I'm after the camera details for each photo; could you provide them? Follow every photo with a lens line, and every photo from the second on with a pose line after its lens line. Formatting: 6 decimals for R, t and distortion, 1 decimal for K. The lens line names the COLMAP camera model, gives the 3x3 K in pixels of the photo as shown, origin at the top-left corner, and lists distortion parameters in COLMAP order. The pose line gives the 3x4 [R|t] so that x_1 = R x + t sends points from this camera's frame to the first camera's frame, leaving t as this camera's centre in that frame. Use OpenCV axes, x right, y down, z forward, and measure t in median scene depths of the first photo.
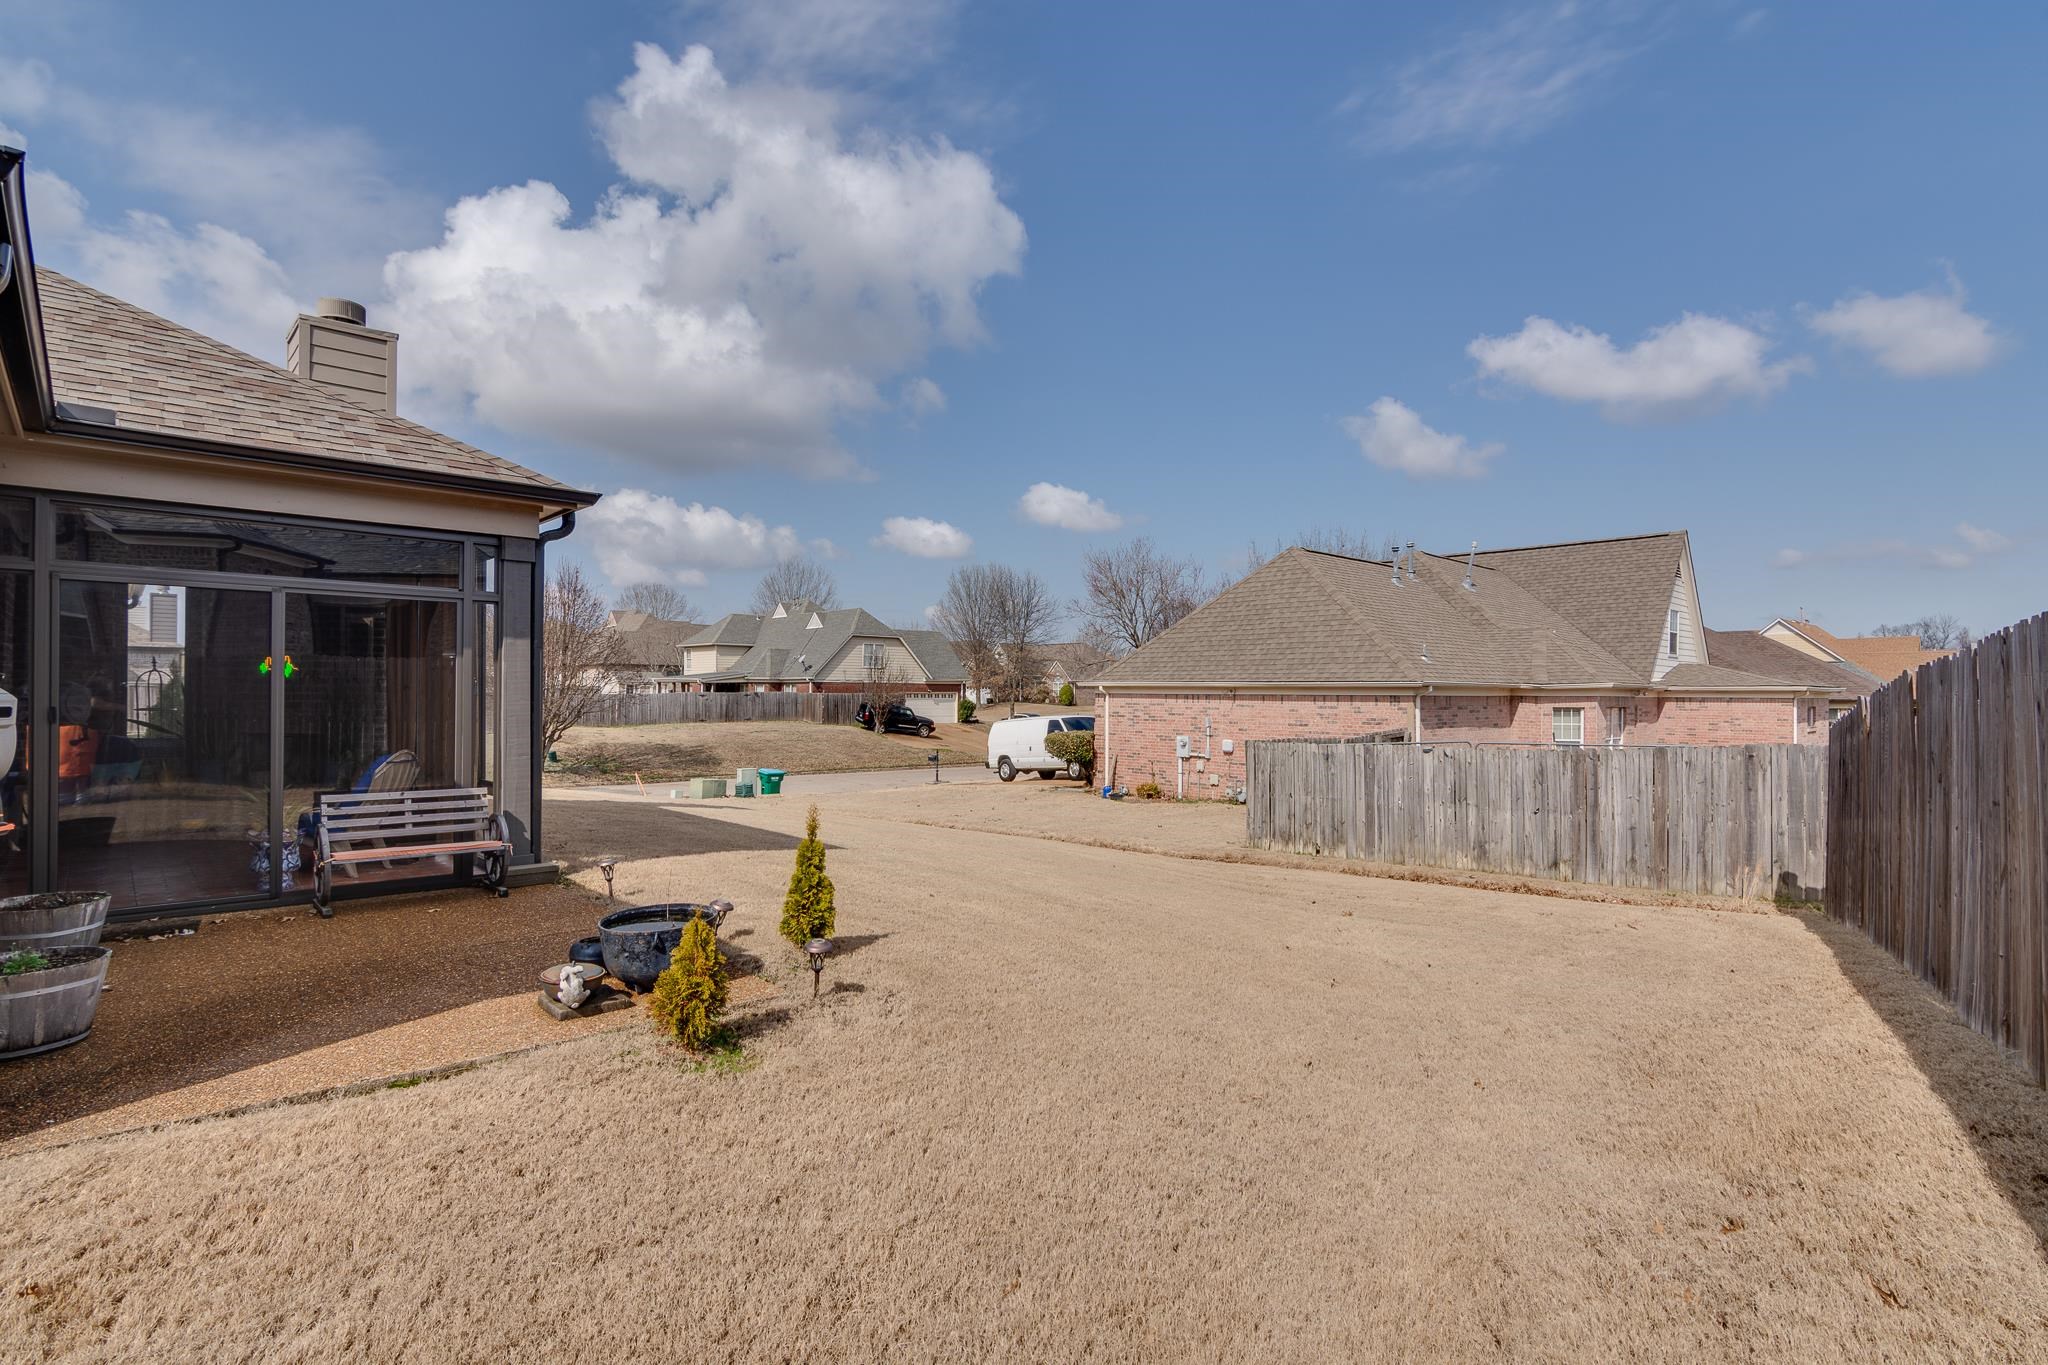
lens RADIAL K [[1042.7, 0, 1024.0], [0, 1042.7, 682.5], [0, 0, 1]] dist [0.001639, 0.001307]
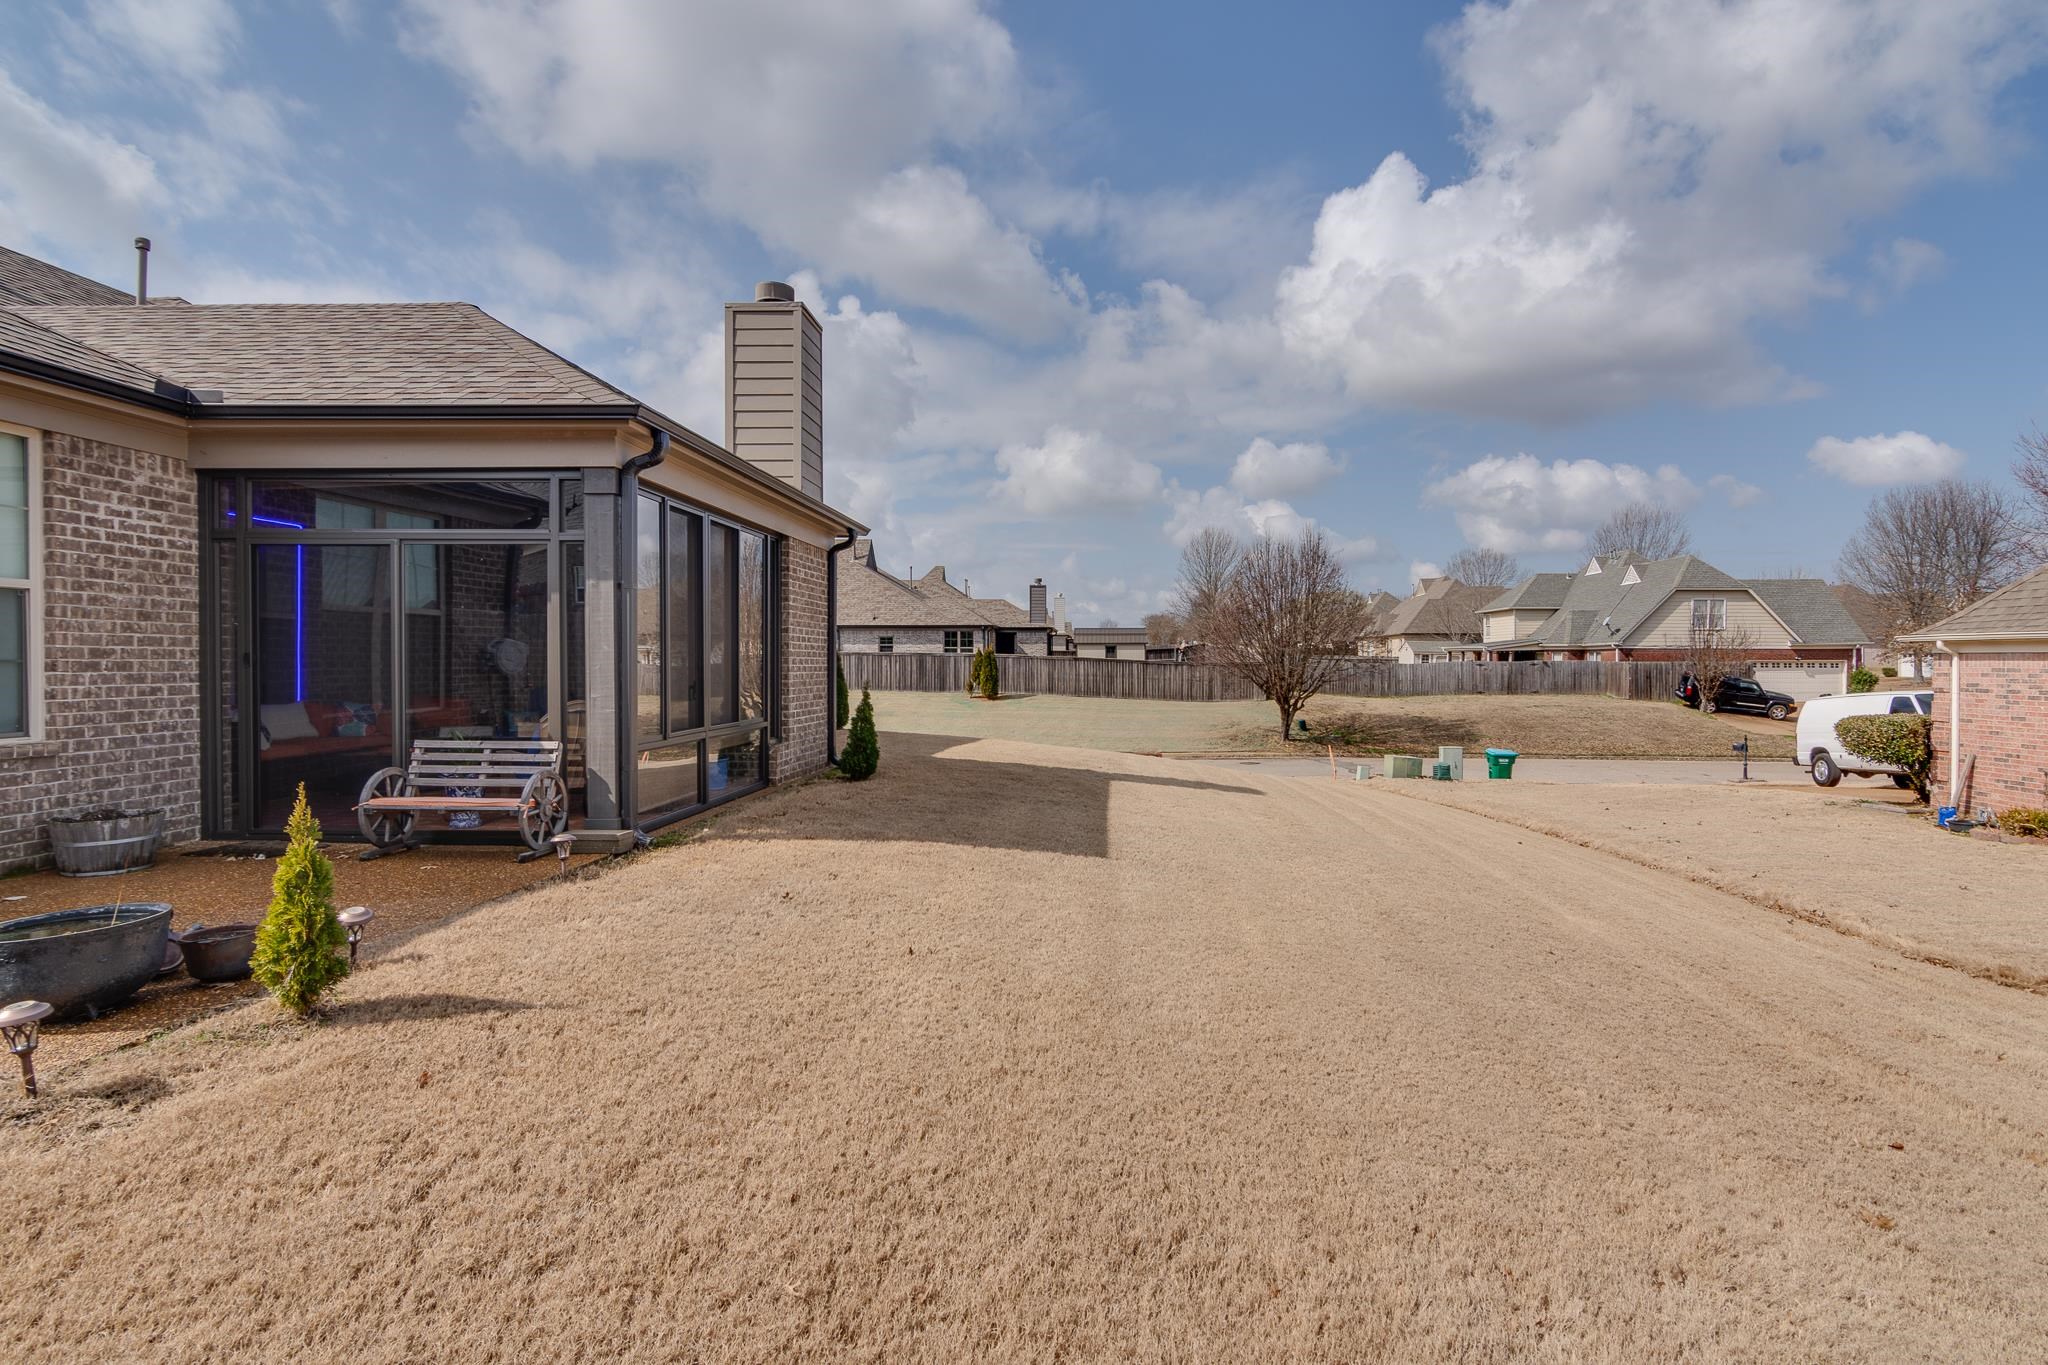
lens RADIAL K [[1042.7, 0, 1024.0], [0, 1042.7, 682.5], [0, 0, 1]] dist [0.001639, 0.001307]
pose [[0.704475, 0.010056, -0.709657, 0.055595], [0.008530, 0.999707, 0.022633, 0.003912], [0.709677, -0.021998, 0.704183, 0.082434]]
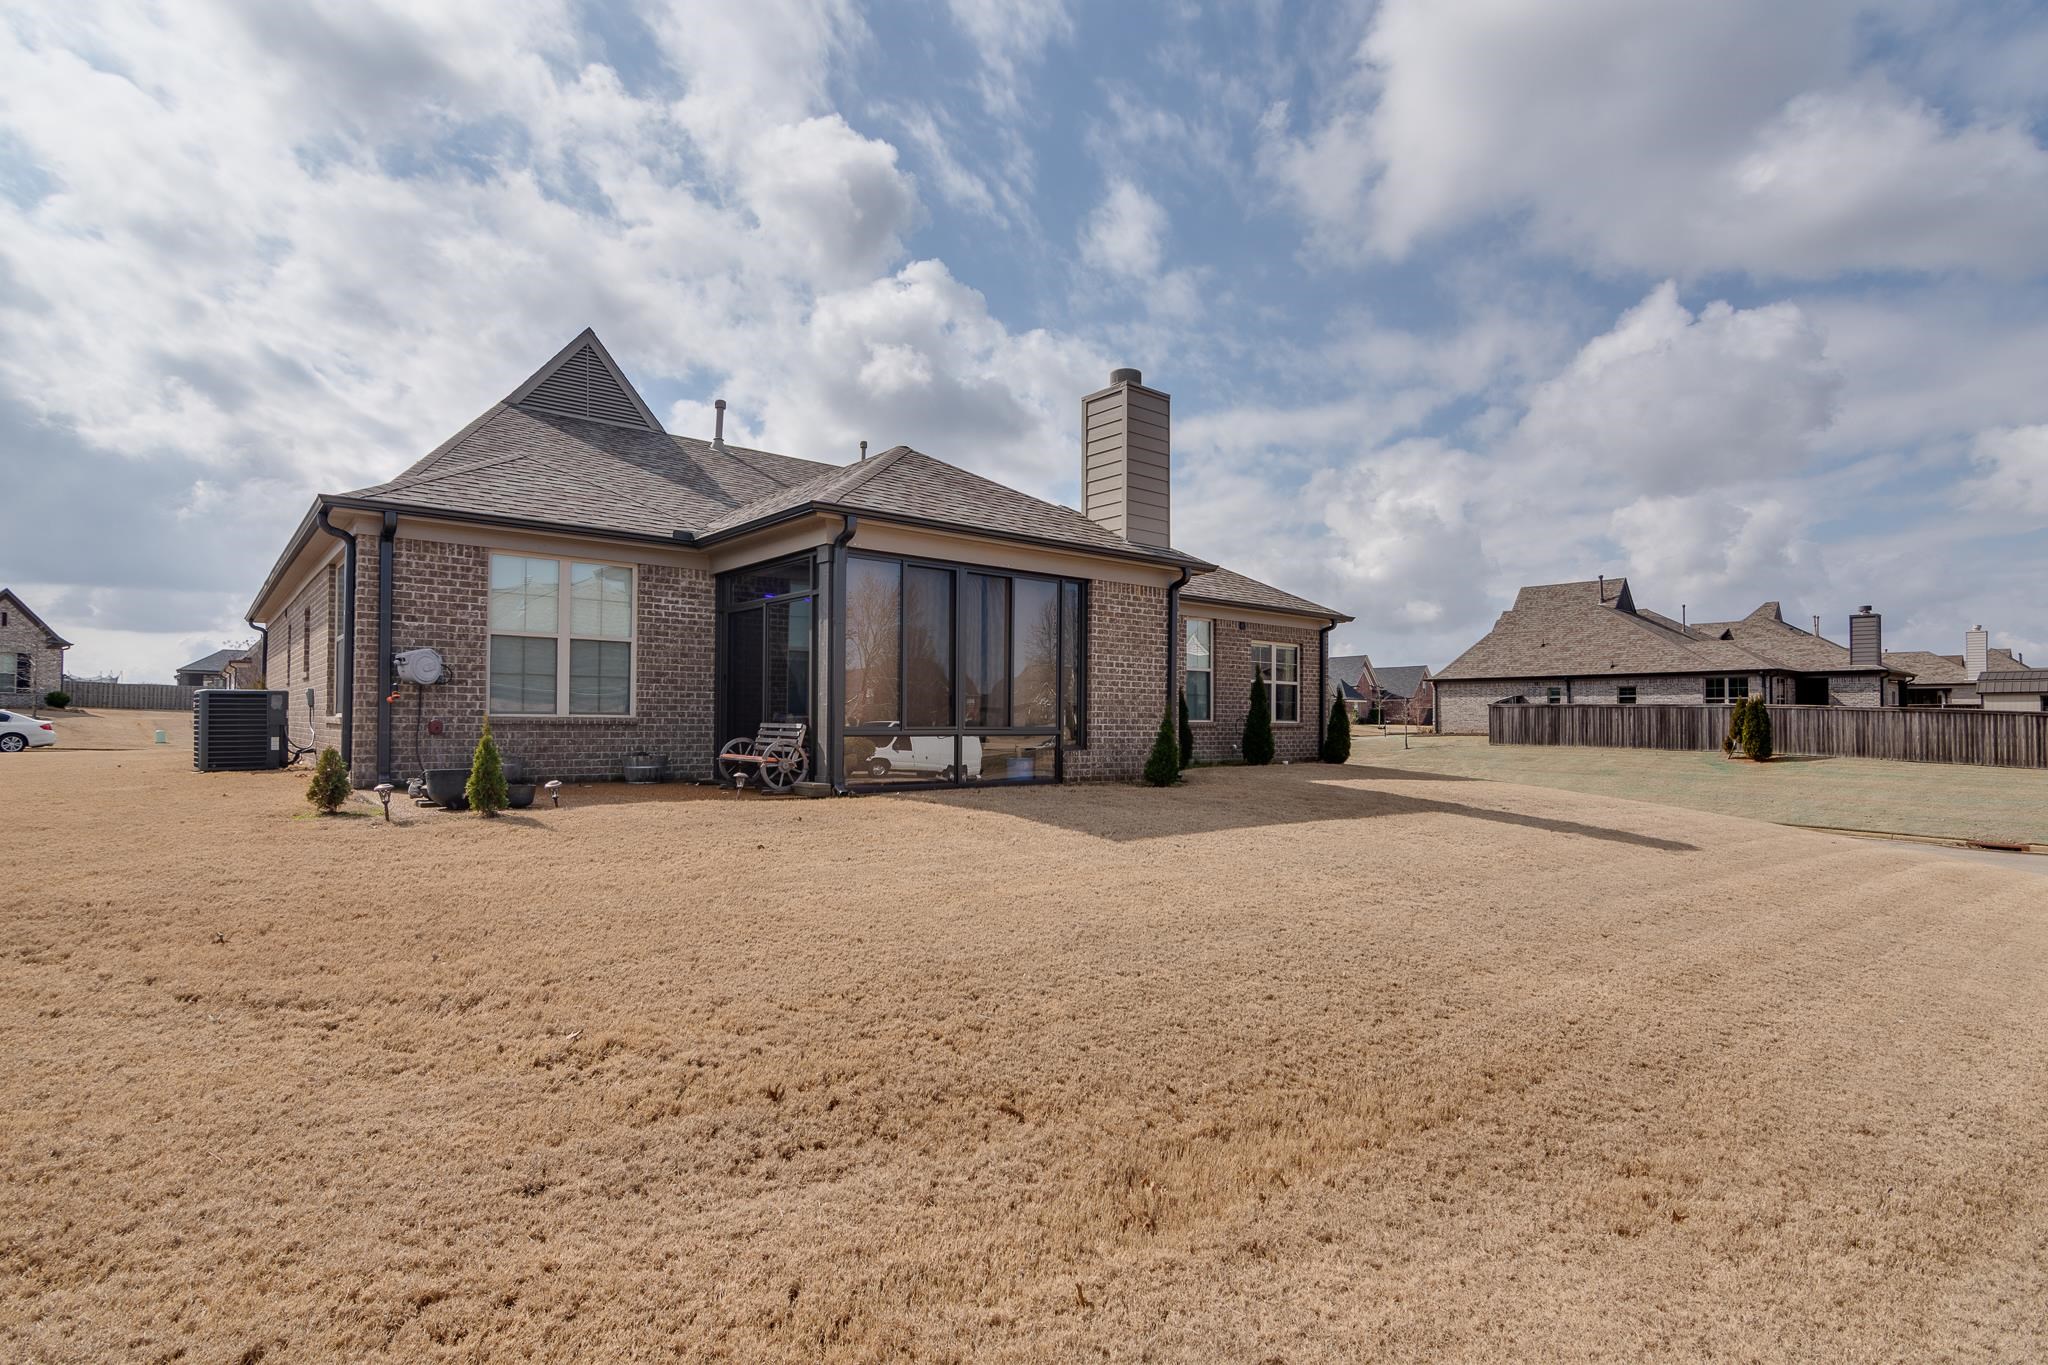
lens RADIAL K [[1038.8, 0, 1028.1], [0, 1038.8, 778.8], [0, 0, 1]] dist [0.004805, 0.001393]
pose [[-0.059765, 0.044022, -0.997241, 0.119327], [-0.001653, 0.999021, 0.044200, 0.014491], [0.998211, 0.004290, -0.059634, 0.180584]]
